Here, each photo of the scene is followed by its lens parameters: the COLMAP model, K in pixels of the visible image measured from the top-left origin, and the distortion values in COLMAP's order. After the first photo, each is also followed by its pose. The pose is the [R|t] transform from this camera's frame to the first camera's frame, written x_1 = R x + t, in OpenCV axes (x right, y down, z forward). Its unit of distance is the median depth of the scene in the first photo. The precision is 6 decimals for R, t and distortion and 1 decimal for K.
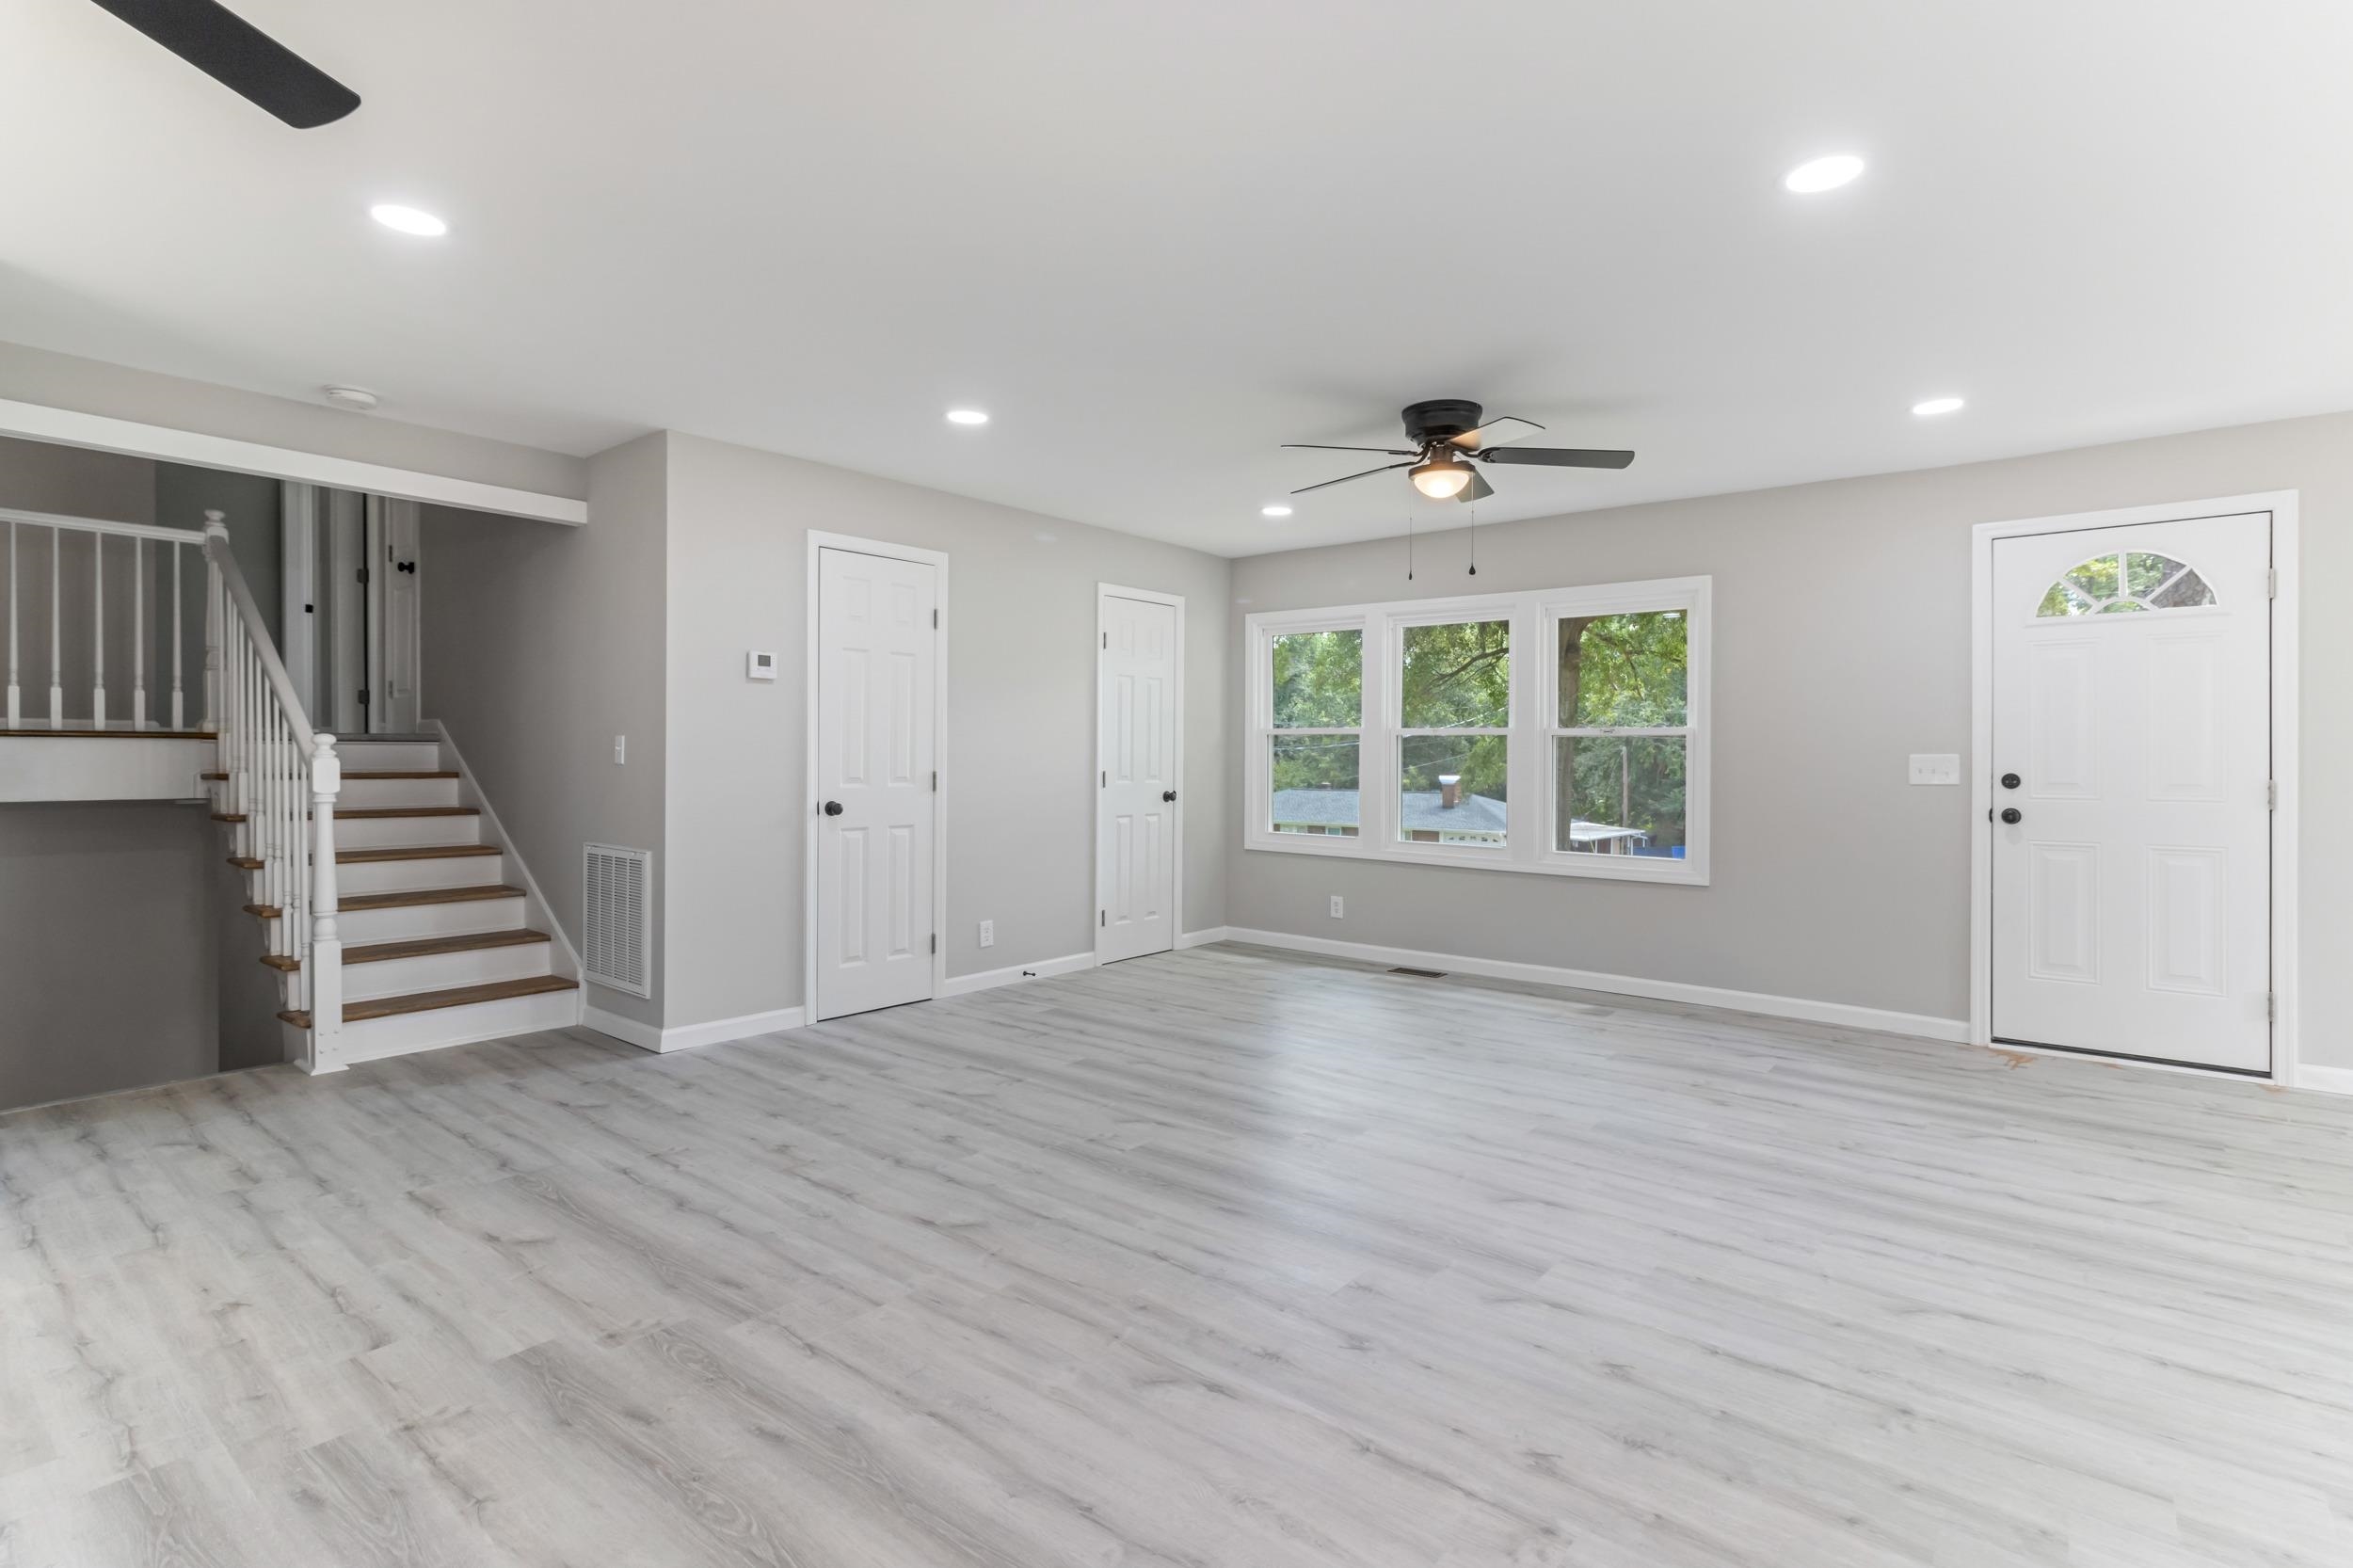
lens RADIAL K [[1169.0, 0, 1137.4], [0, 1169.0, 759.8], [0, 0, 1]] dist [0.000084, 0.000482]
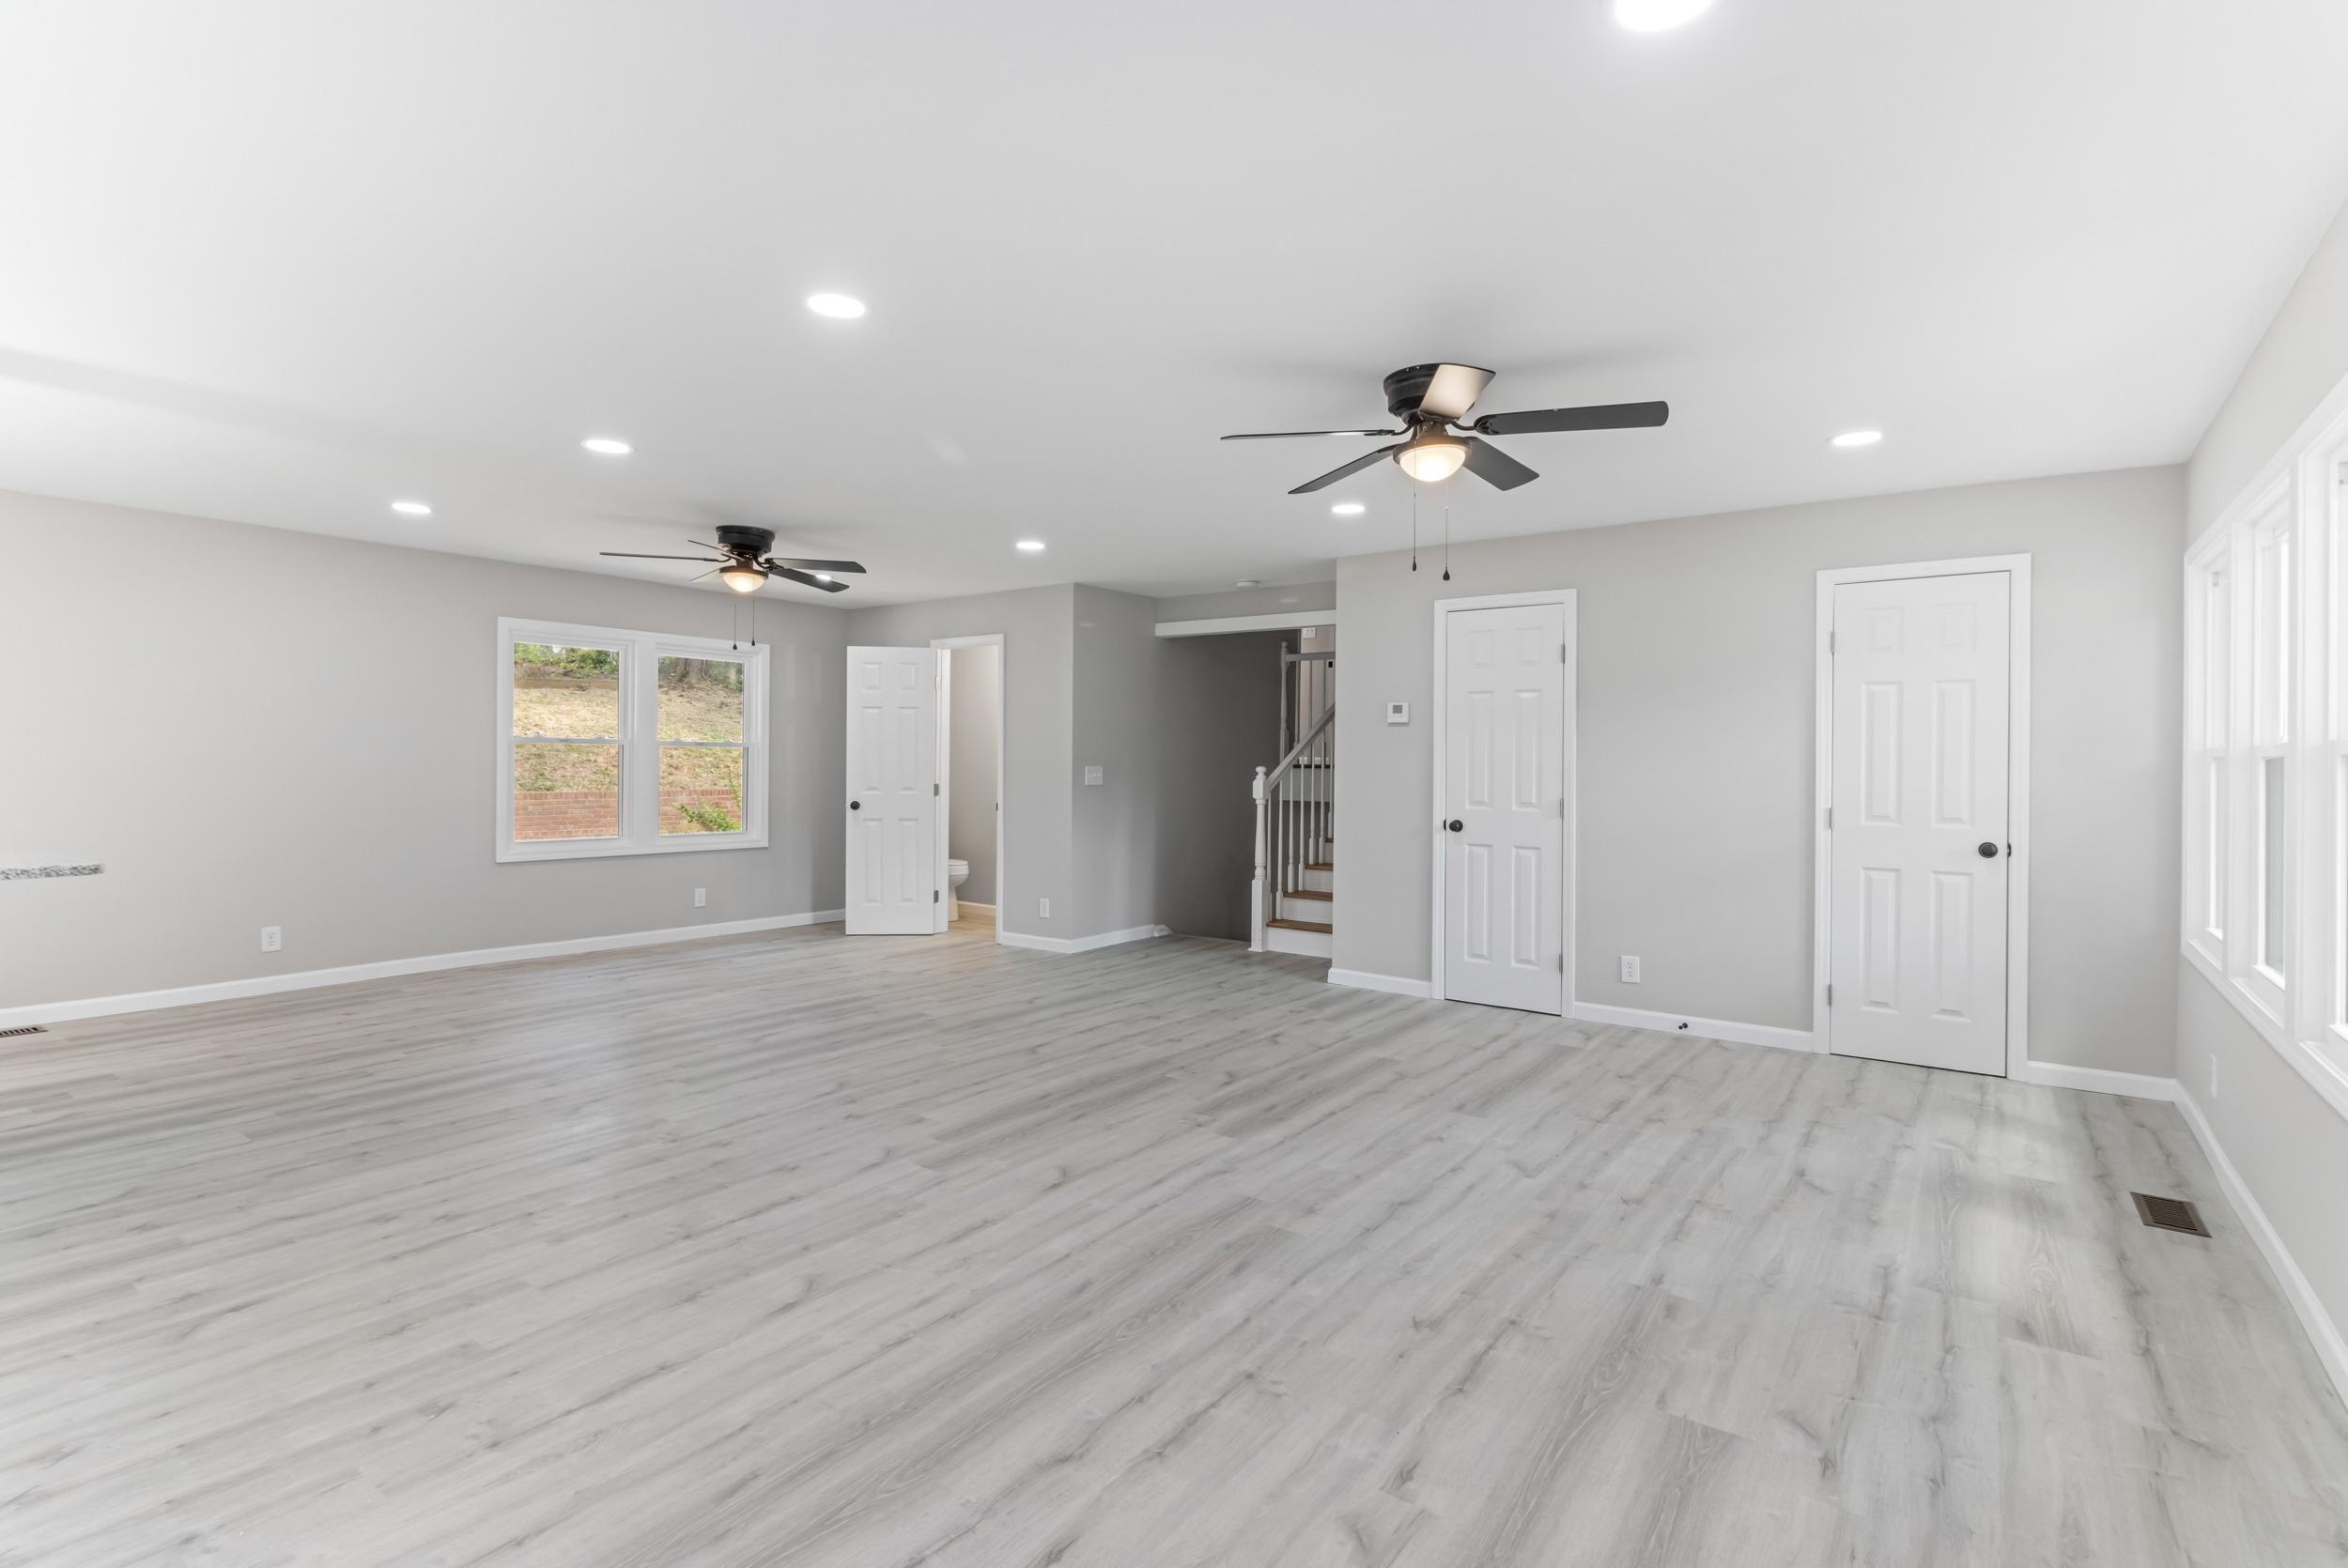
lens RADIAL K [[1133.6, 0, 1177.0], [0, 1133.6, 757.4], [0, 0, 1]] dist [0.007996, 0.000243]
pose [[0.046034, -0.010130, -0.998888, 1.270195], [-0.014271, 0.999840, -0.010798, -0.017154], [0.998838, 0.014752, 0.045882, 0.929155]]
